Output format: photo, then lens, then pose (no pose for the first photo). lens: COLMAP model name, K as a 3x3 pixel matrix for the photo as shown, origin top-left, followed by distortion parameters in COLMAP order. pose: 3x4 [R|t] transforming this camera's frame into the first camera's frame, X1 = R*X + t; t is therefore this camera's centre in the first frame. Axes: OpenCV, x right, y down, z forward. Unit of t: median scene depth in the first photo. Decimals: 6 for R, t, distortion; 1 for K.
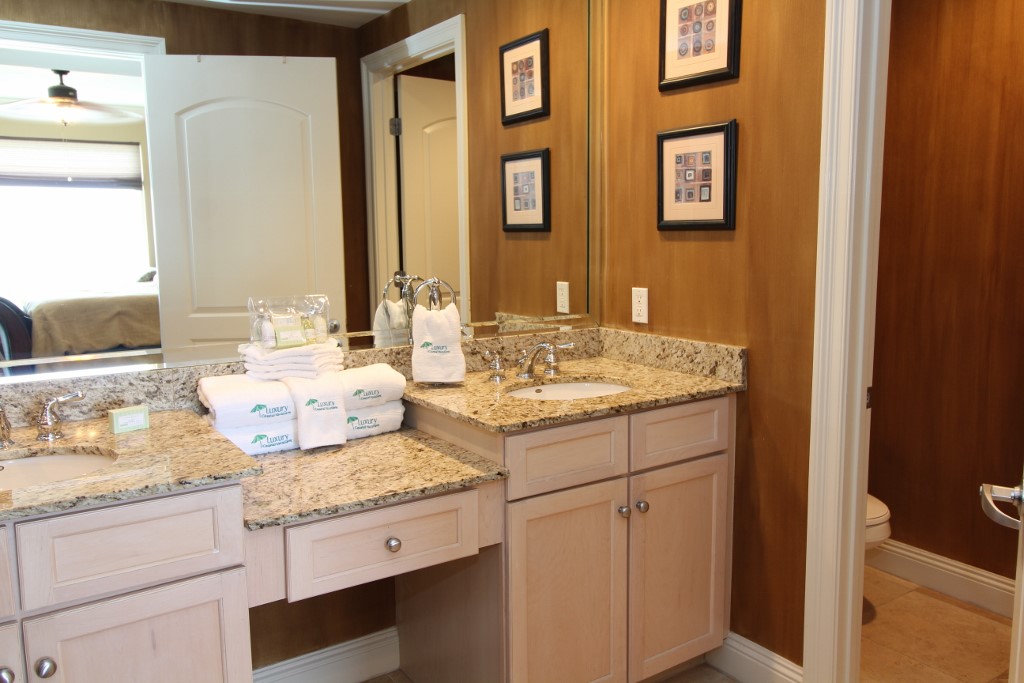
lens RADIAL K [[817.9, 0, 507.7], [0, 817.9, 334.9], [0, 0, 1]] dist [0.017010, -0.009458]
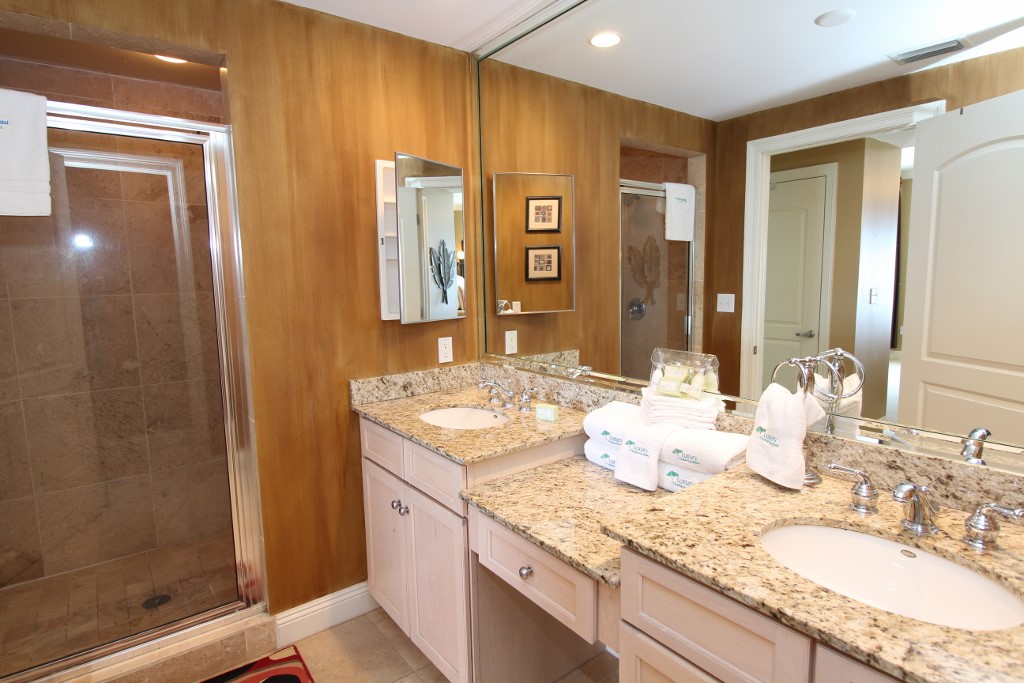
lens RADIAL K [[536.3, 0, 512.0], [0, 536.3, 341.5], [0, 0, 1]] dist [-0.001723, -0.000895]
pose [[0.085339, 0.129717, -0.987872, 0.484923], [-0.113032, 0.986348, 0.119753, -0.133770], [0.989920, 0.101442, 0.098836, 0.745544]]
